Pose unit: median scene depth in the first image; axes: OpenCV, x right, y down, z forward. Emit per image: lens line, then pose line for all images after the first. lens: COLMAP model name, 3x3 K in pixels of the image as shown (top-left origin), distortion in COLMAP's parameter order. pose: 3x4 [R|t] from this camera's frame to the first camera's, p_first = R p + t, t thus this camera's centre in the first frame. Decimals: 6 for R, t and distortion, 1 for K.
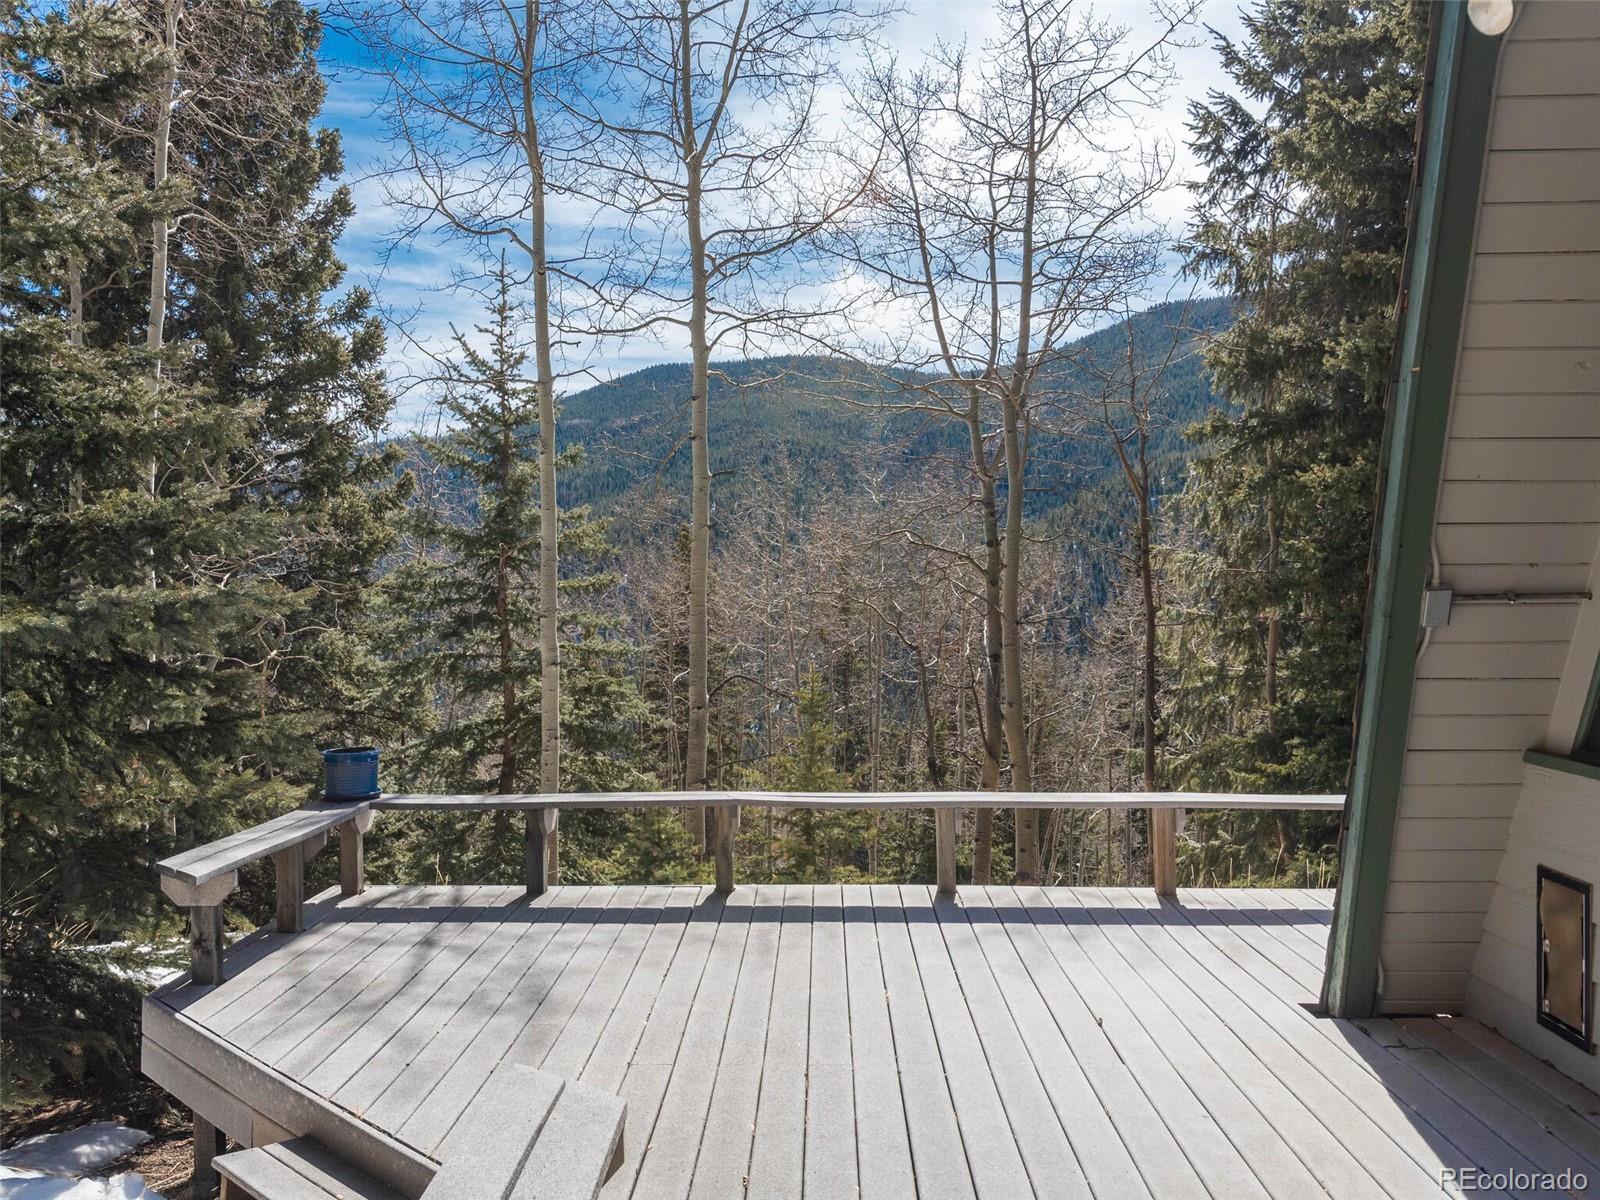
lens RADIAL K [[1370.9, 0, 795.7], [0, 1370.9, 603.5], [0, 0, 1]] dist [0.031619, -0.022346]
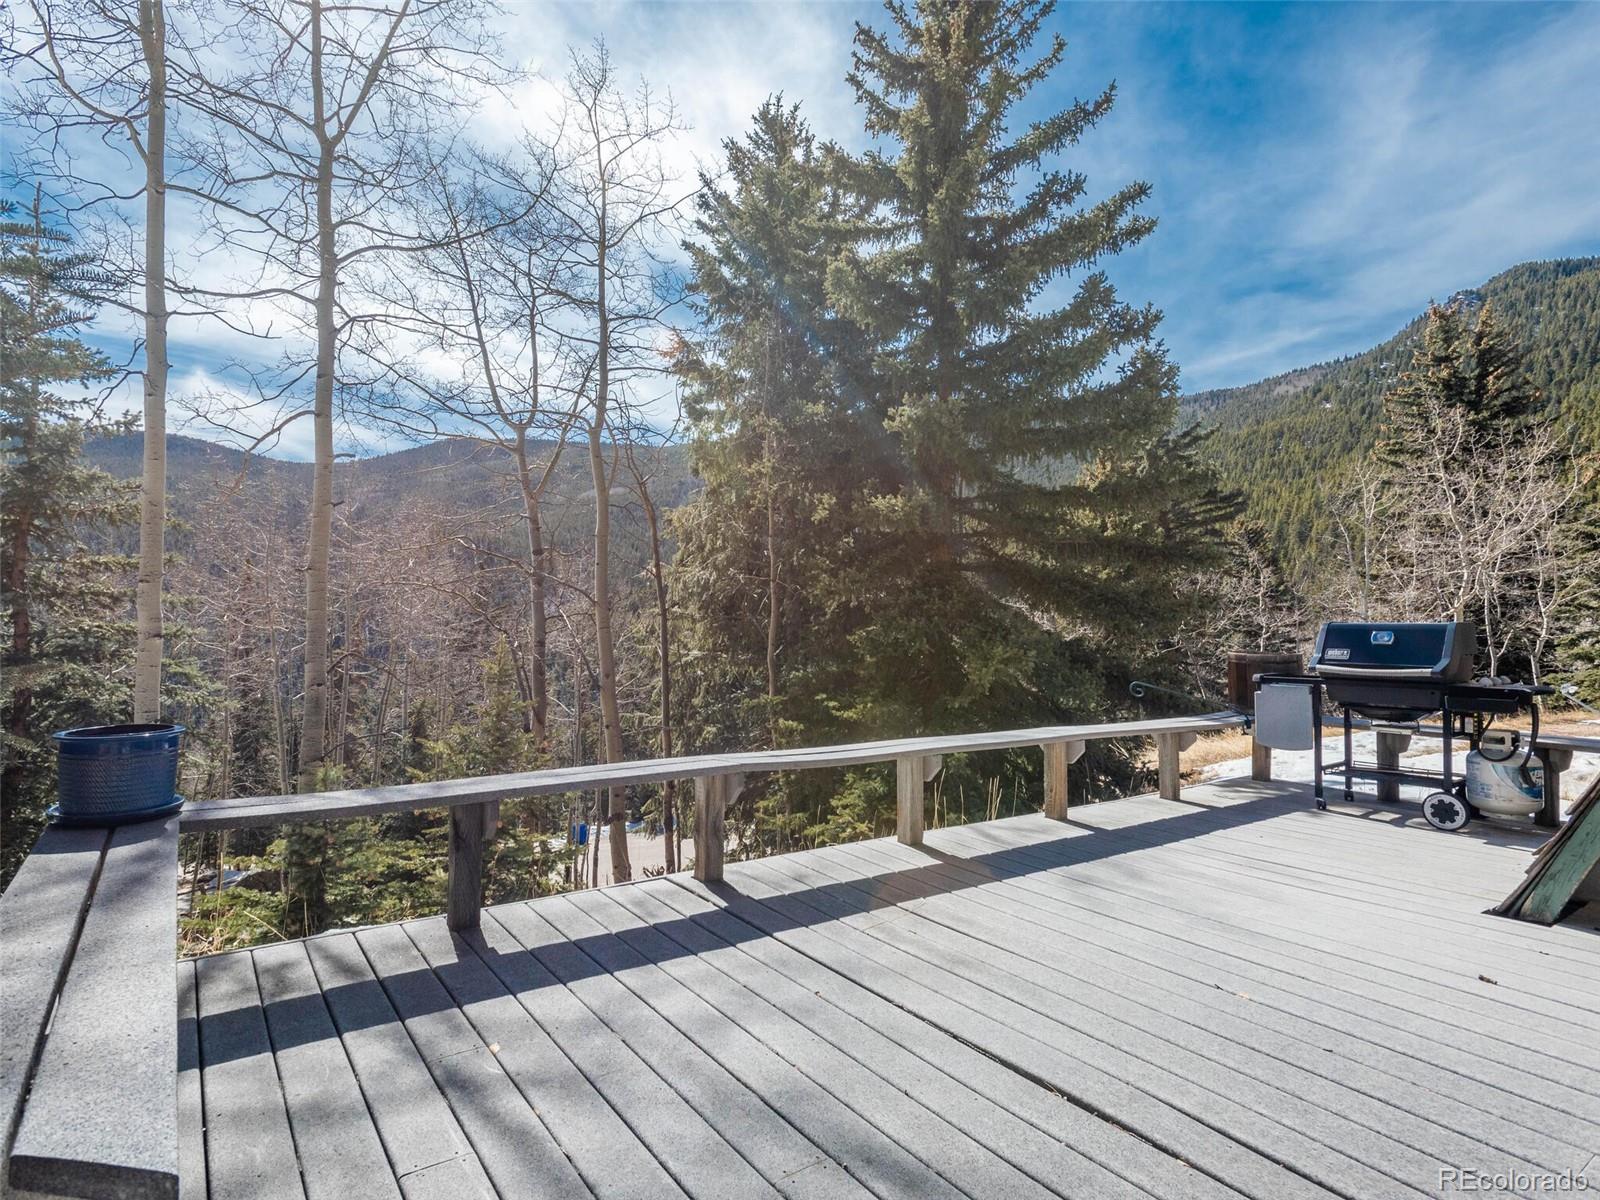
lens RADIAL K [[853.4, 0, 795.7], [0, 853.4, 597.4], [0, 0, 1]] dist [0.009403, 0.000311]
pose [[0.800198, 0.039140, 0.598457, -0.172313], [-0.015632, 0.998890, -0.044428, 0.036735], [-0.599532, 0.026196, 0.799922, 0.312147]]
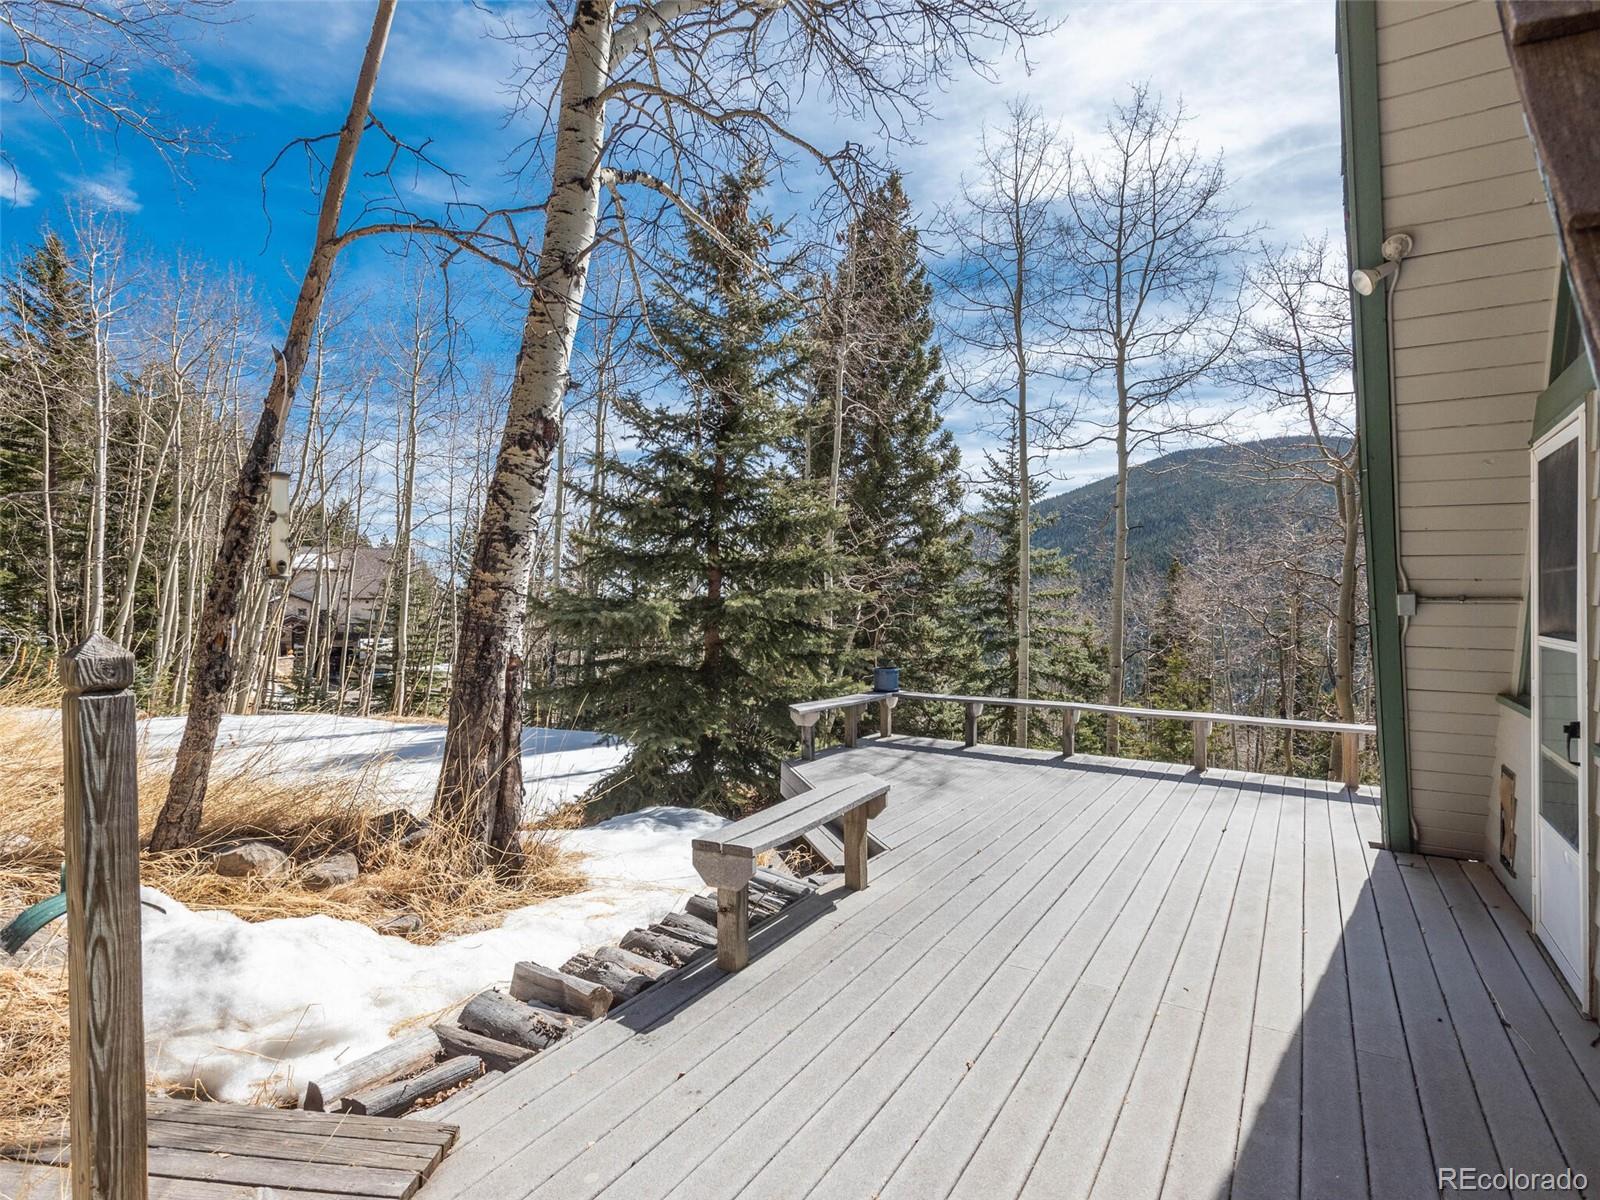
lens RADIAL K [[853.4, 0, 796.5], [0, 853.4, 601.8], [0, 0, 1]] dist [0.009403, 0.000311]
pose [[0.863564, 0.016873, -0.503957, 0.116972], [-0.020435, 0.999790, -0.001542, 0.005829], [0.503825, 0.011630, 0.863728, -0.105624]]
